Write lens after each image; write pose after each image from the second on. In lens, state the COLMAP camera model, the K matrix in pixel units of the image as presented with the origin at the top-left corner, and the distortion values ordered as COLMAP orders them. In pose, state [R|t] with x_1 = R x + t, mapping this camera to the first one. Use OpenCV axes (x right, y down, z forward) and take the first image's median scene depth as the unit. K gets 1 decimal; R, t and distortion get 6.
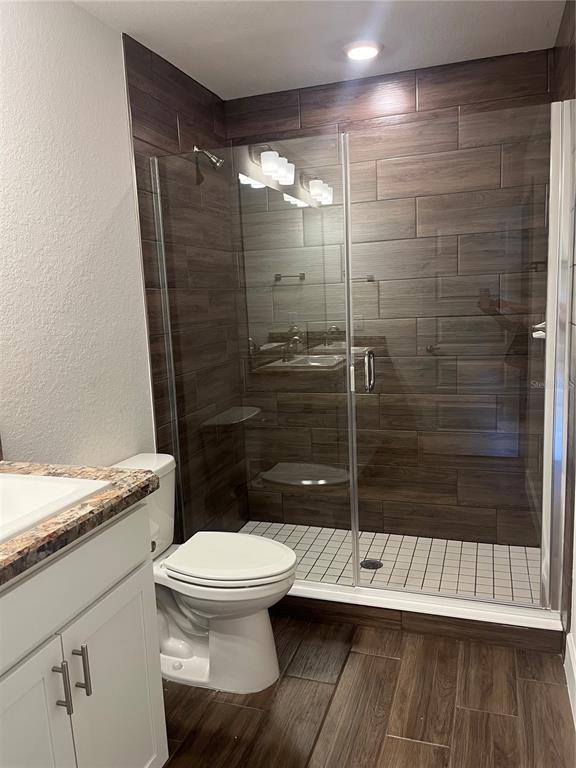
lens RADIAL K [[584.3, 0, 283.5], [0, 584.3, 381.6], [0, 0, 1]] dist [0.046410, -0.030297]
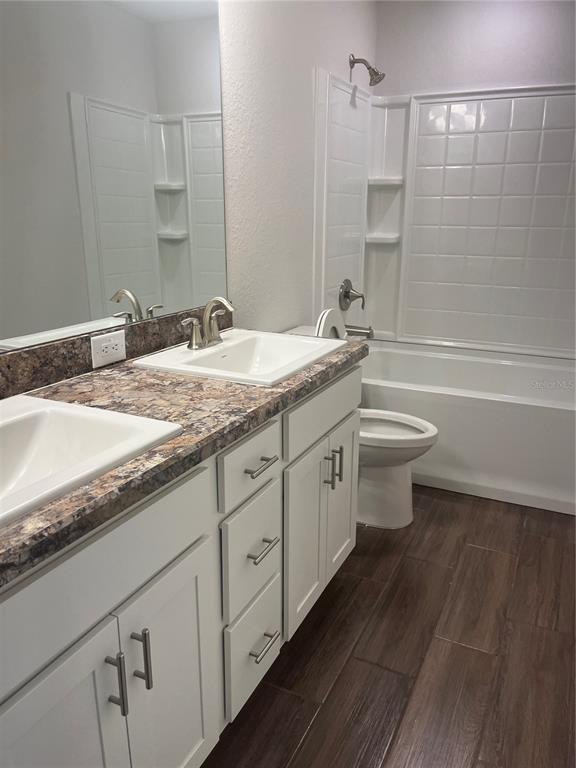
lens RADIAL K [[584.3, 0, 290.4], [0, 584.3, 385.9], [0, 0, 1]] dist [0.046410, -0.030297]
pose [[0.991004, 0.088648, -0.100268, -0.050729], [-0.073948, 0.987122, 0.141852, -0.001140], [0.111551, -0.133161, 0.984797, 0.154116]]
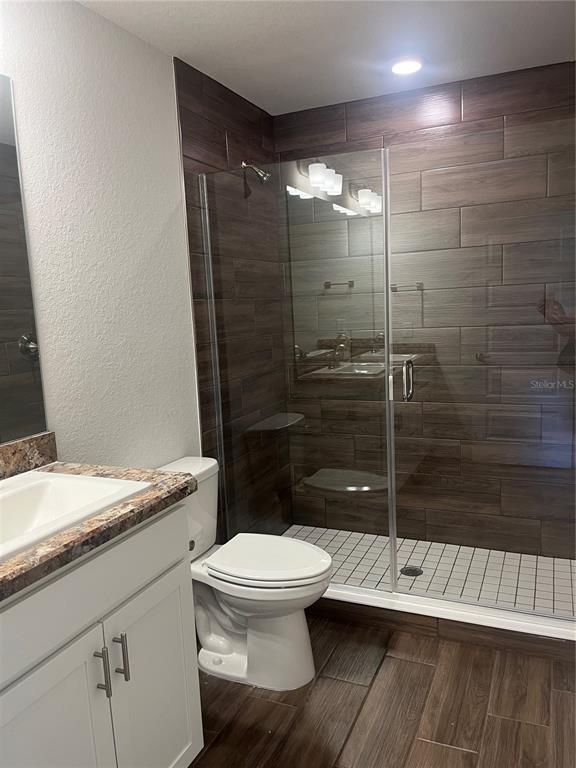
lens RADIAL K [[584.3, 0, 293.4], [0, 584.3, 383.5], [0, 0, 1]] dist [0.046410, -0.030297]
pose [[0.996850, 0.009720, -0.078717, 0.028610], [-0.010137, 0.999937, -0.004897, -0.005364], [0.078664, 0.005679, 0.996885, -0.029418]]
